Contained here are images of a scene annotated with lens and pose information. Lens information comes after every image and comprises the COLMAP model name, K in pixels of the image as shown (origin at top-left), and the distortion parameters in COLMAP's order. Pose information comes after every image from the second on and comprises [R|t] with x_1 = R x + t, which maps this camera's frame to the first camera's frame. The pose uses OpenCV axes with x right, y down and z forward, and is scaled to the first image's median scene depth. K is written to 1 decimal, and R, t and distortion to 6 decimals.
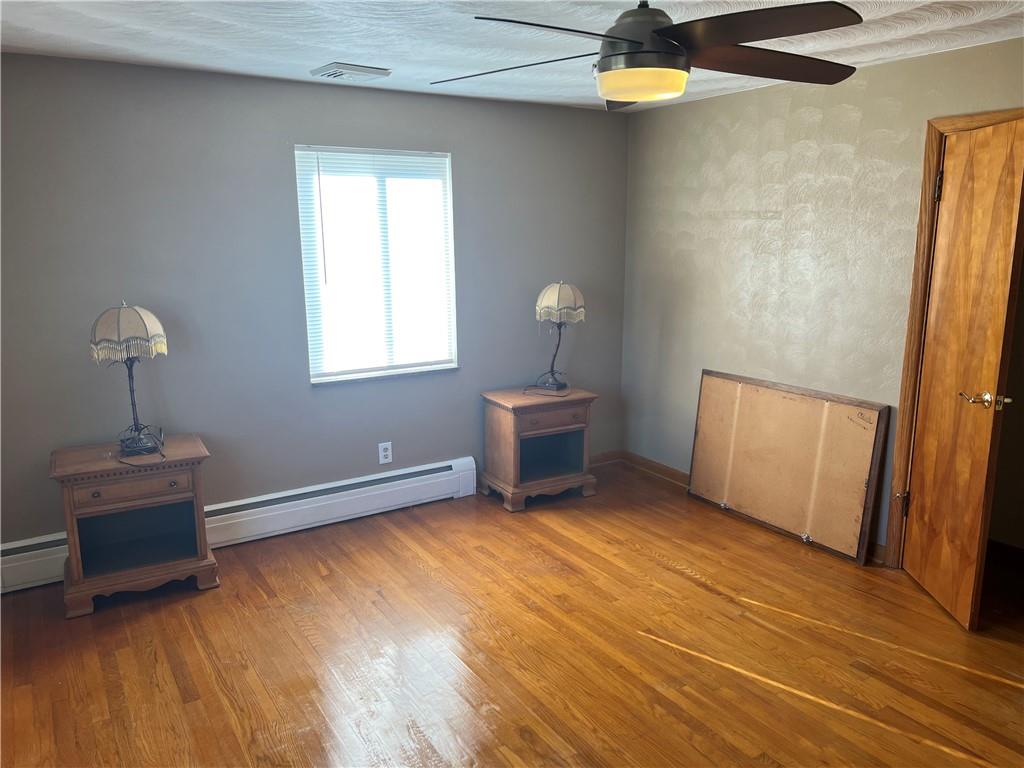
lens RADIAL K [[771.0, 0, 522.3], [0, 771.0, 385.5], [0, 0, 1]] dist [0.059773, -0.028869]
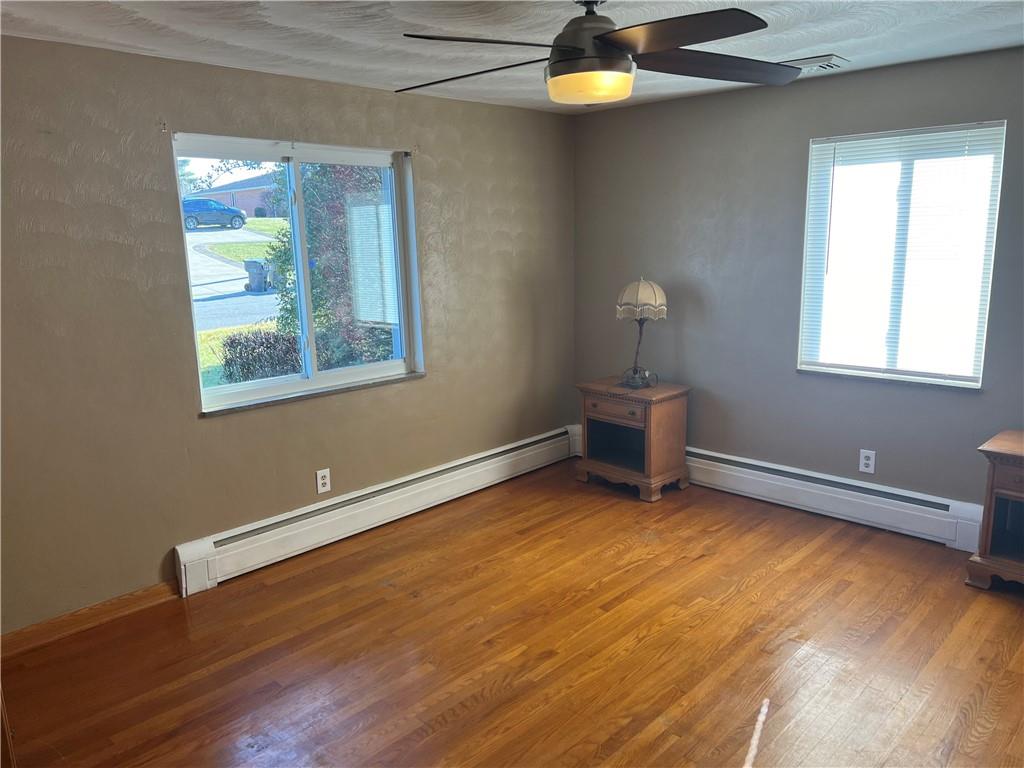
lens RADIAL K [[771.0, 0, 518.3], [0, 771.0, 384.4], [0, 0, 1]] dist [0.059773, -0.028869]
pose [[0.242032, 0.186340, -0.952207, 0.639119], [-0.181045, 0.972823, 0.144356, -0.066409], [0.953228, 0.137454, 0.269190, 0.367339]]
